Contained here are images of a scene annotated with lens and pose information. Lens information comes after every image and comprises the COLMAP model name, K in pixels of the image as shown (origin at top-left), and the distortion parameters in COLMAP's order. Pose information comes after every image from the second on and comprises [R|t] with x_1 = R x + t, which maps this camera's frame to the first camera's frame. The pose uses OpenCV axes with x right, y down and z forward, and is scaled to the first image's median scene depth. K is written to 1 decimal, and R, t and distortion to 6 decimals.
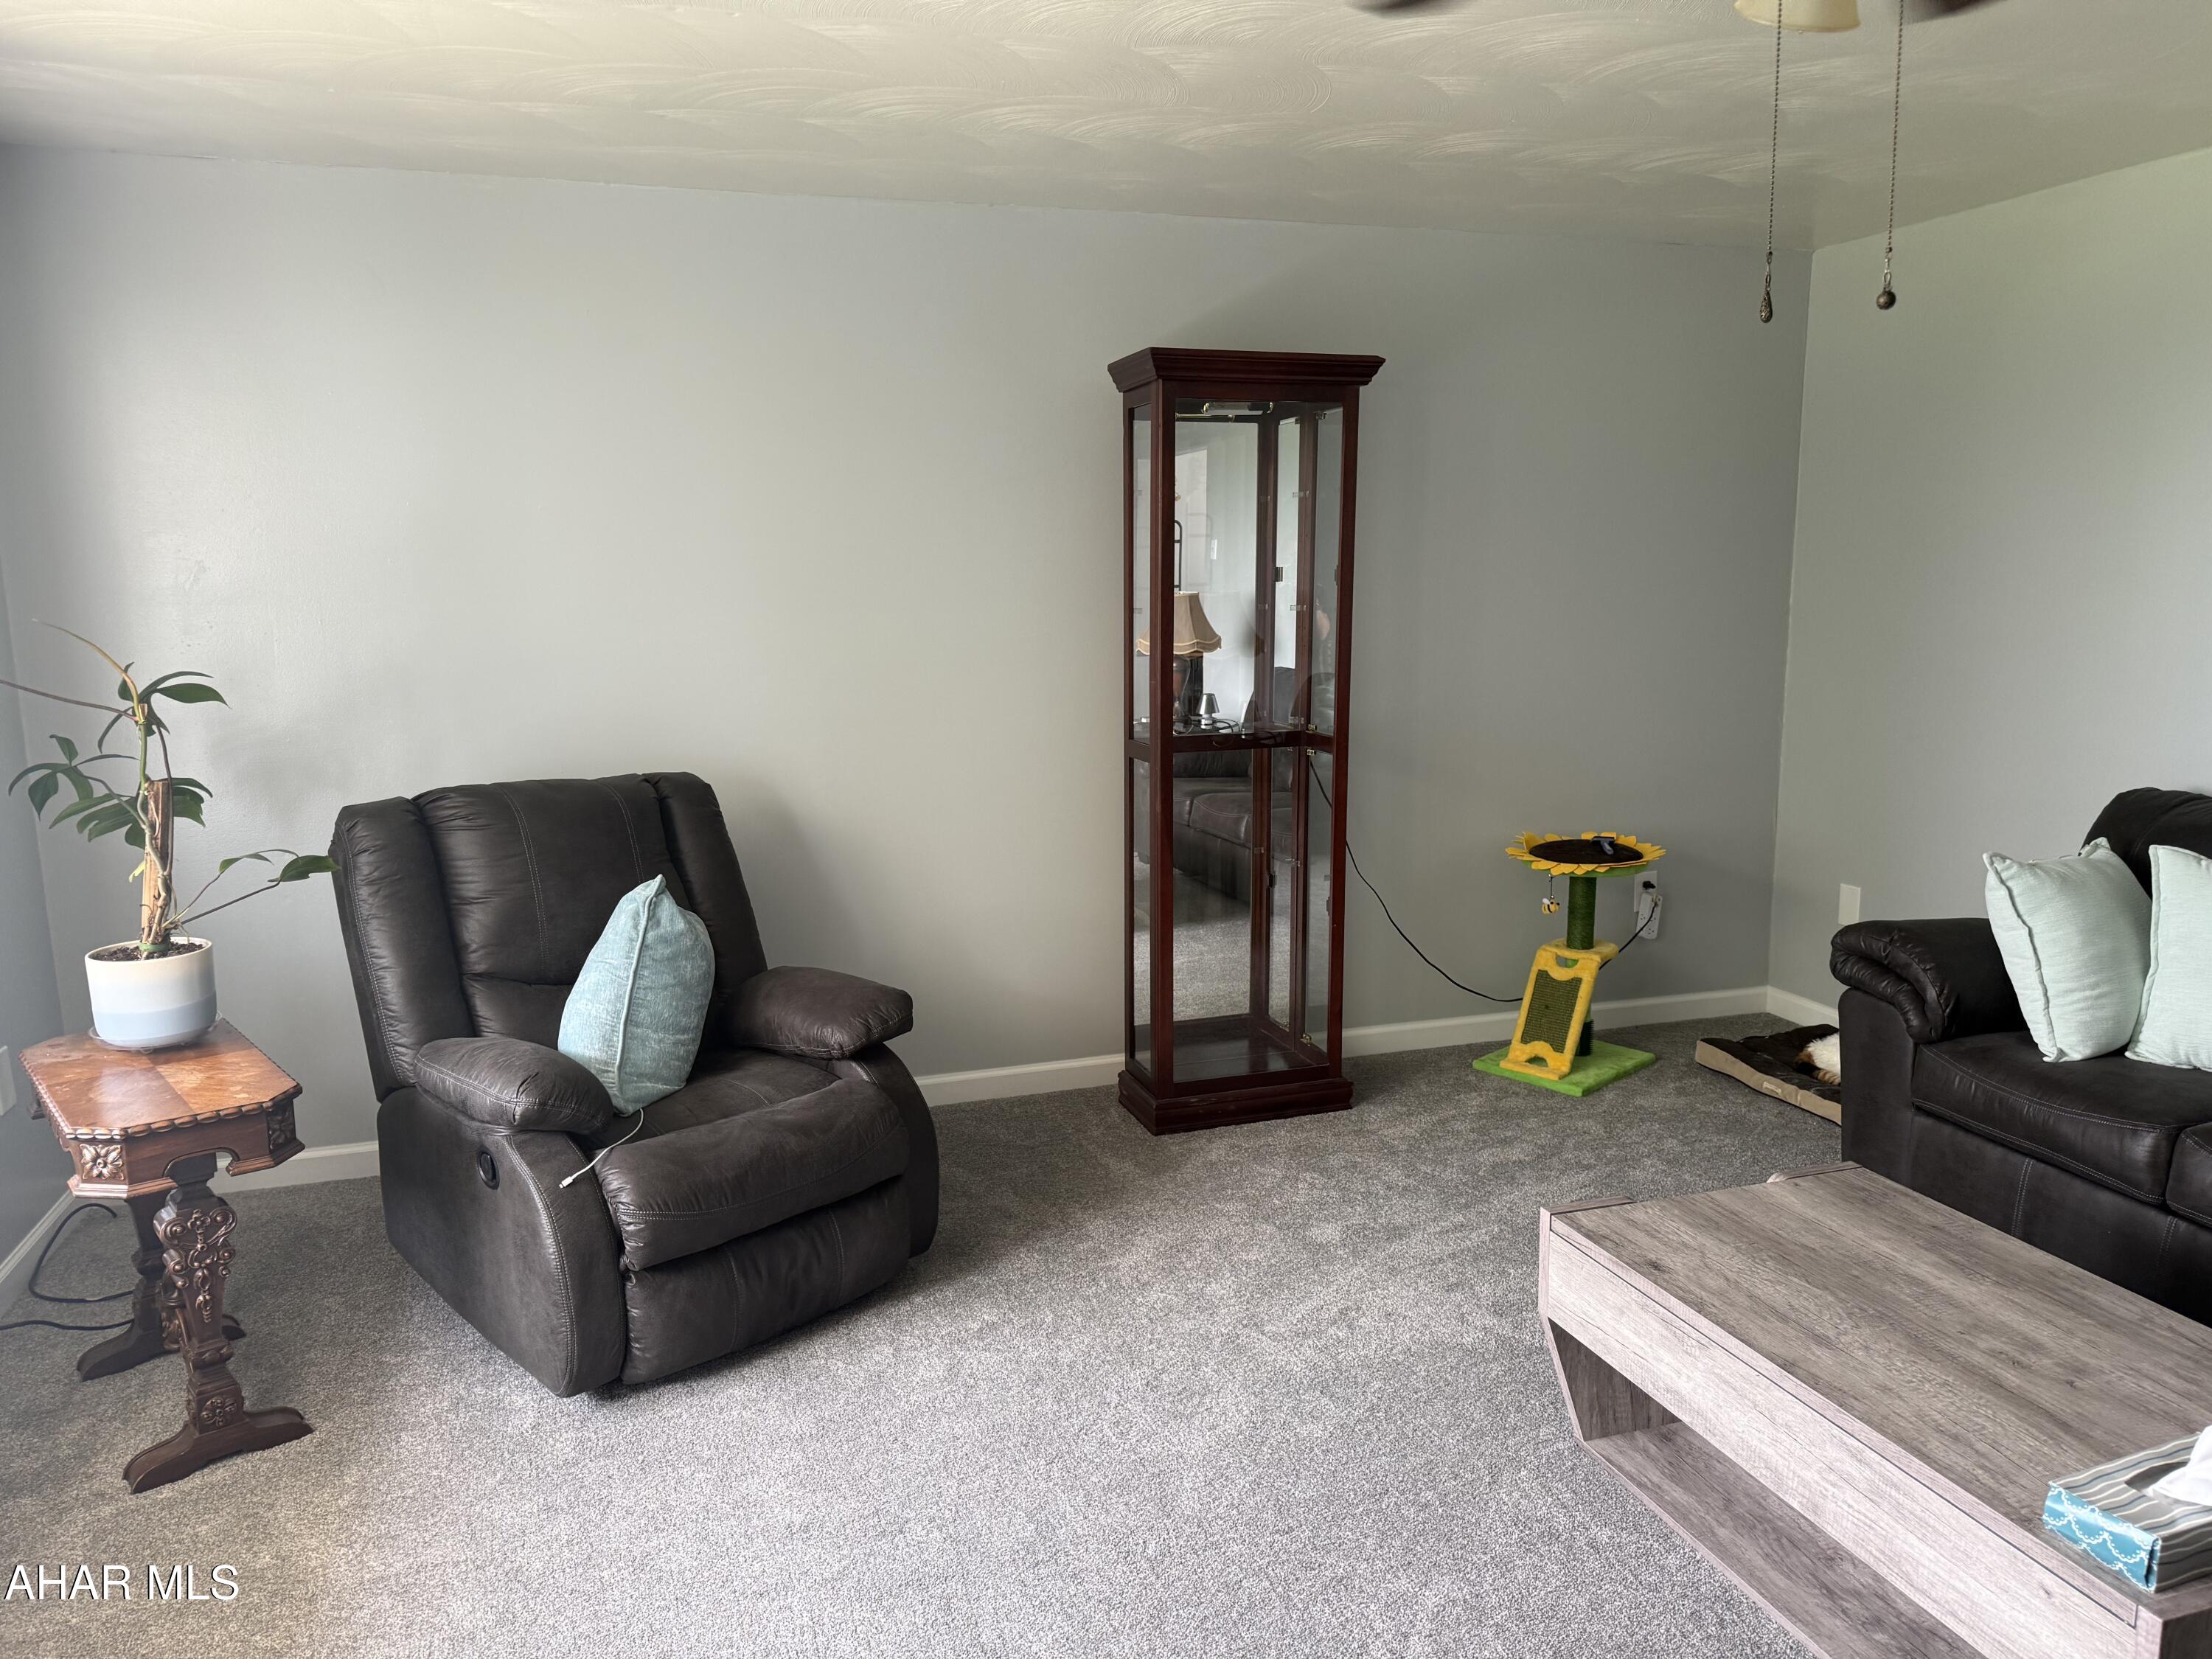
lens RADIAL K [[1547.7, 0, 1120.9], [0, 1547.7, 823.7], [0, 0, 1]] dist [0.027836, -0.040093]
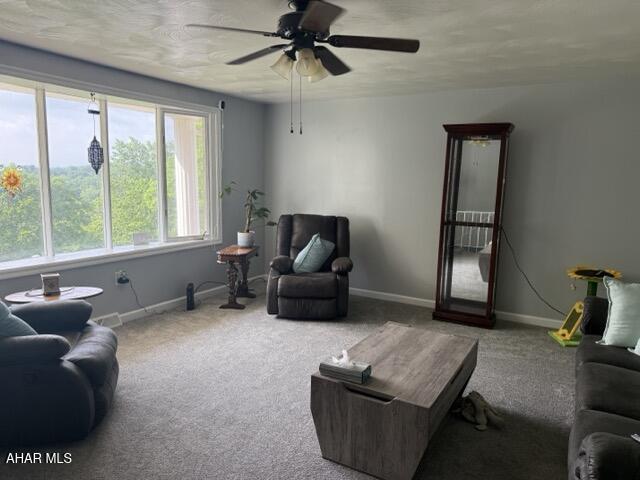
lens RADIAL K [[447.8, 0, 321.5], [0, 447.8, 237.8], [0, 0, 1]] dist [0.027836, -0.040093]
pose [[0.667919, 0.124575, -0.733734, 0.948161], [-0.150669, 0.988110, 0.030610, 0.001314], [0.728824, 0.090106, 0.678747, -0.026338]]
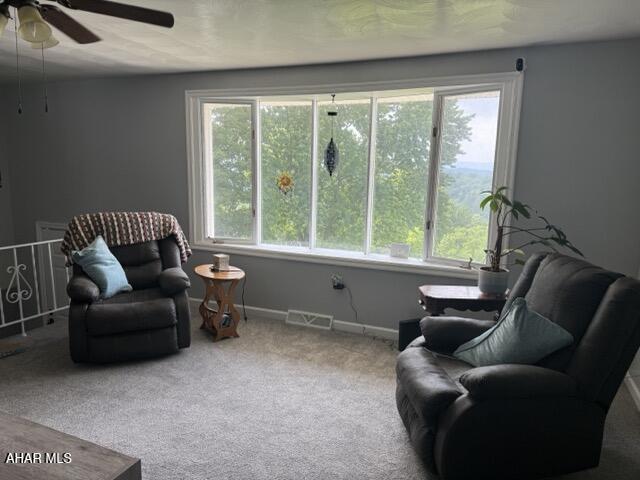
lens RADIAL K [[447.8, 0, 324.8], [0, 447.8, 243.3], [0, 0, 1]] dist [0.027836, -0.040093]
pose [[-0.650398, 0.118491, -0.750295, 0.491105], [-0.142747, 0.951093, 0.273944, -0.232066], [0.746060, 0.285275, -0.601675, 1.346617]]
